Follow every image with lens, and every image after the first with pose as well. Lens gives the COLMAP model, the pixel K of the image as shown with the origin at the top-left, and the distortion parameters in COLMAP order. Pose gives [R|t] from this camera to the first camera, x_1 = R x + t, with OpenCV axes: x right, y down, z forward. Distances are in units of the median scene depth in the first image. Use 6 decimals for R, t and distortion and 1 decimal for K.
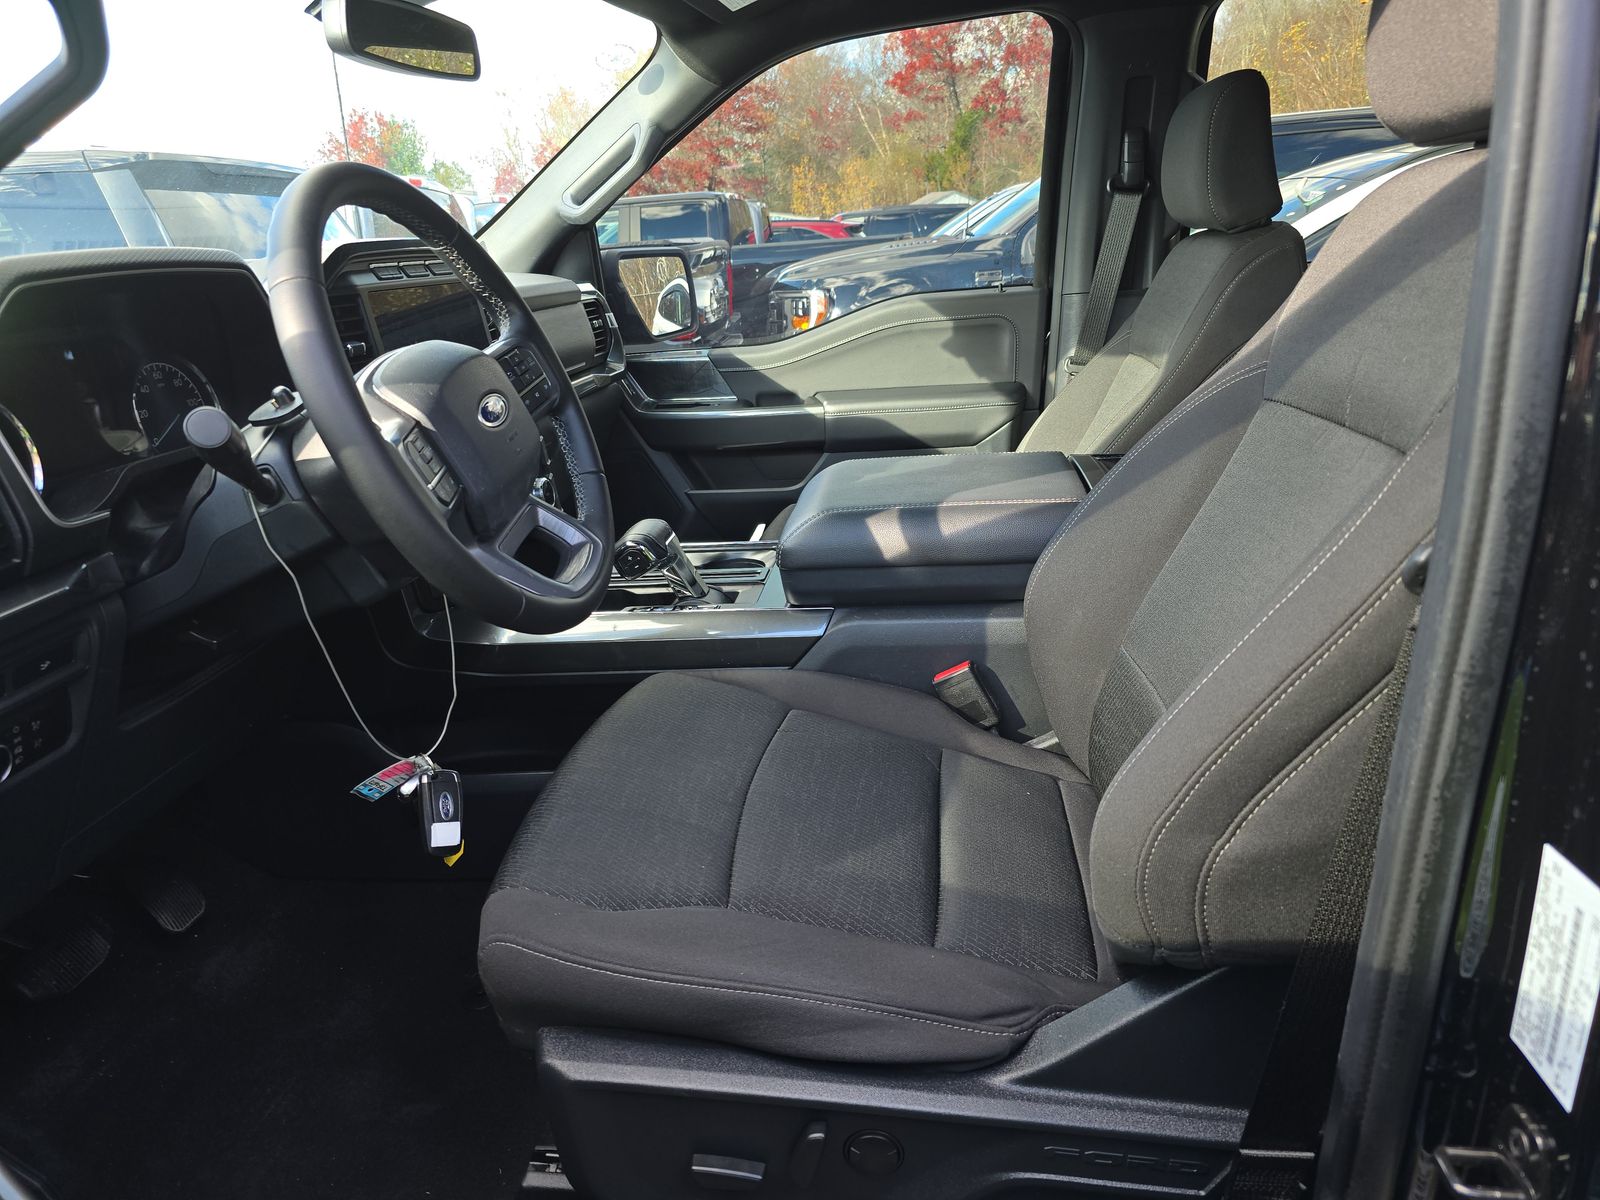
lens RADIAL K [[1084.0, 0, 793.9], [0, 1084.0, 609.5], [0, 0, 1]] dist [-0.006355, -0.006278]
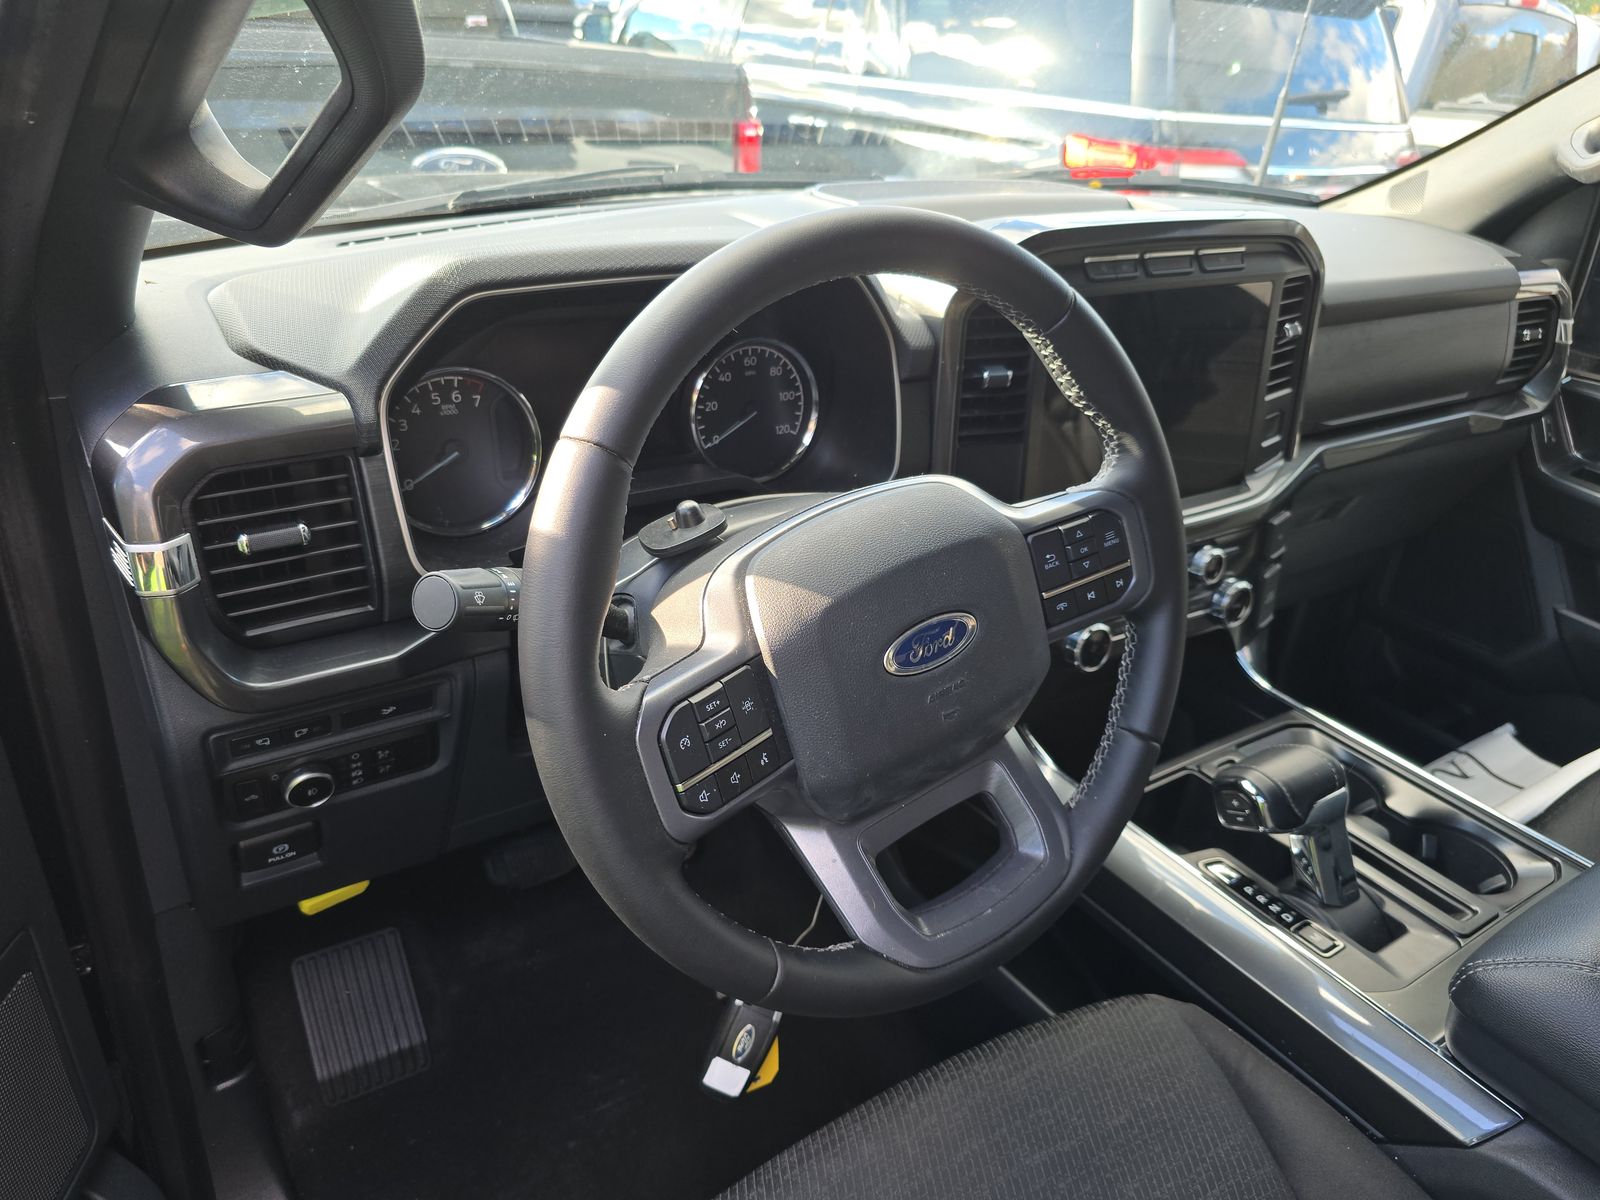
lens RADIAL K [[1084.0, 0, 793.9], [0, 1084.0, 583.2], [0, 0, 1]] dist [-0.006355, -0.006278]
pose [[0.632433, 0.436402, -0.639986, 0.040693], [-0.339768, 0.898762, 0.277102, -0.298017], [0.696123, 0.042198, 0.716682, 0.420298]]
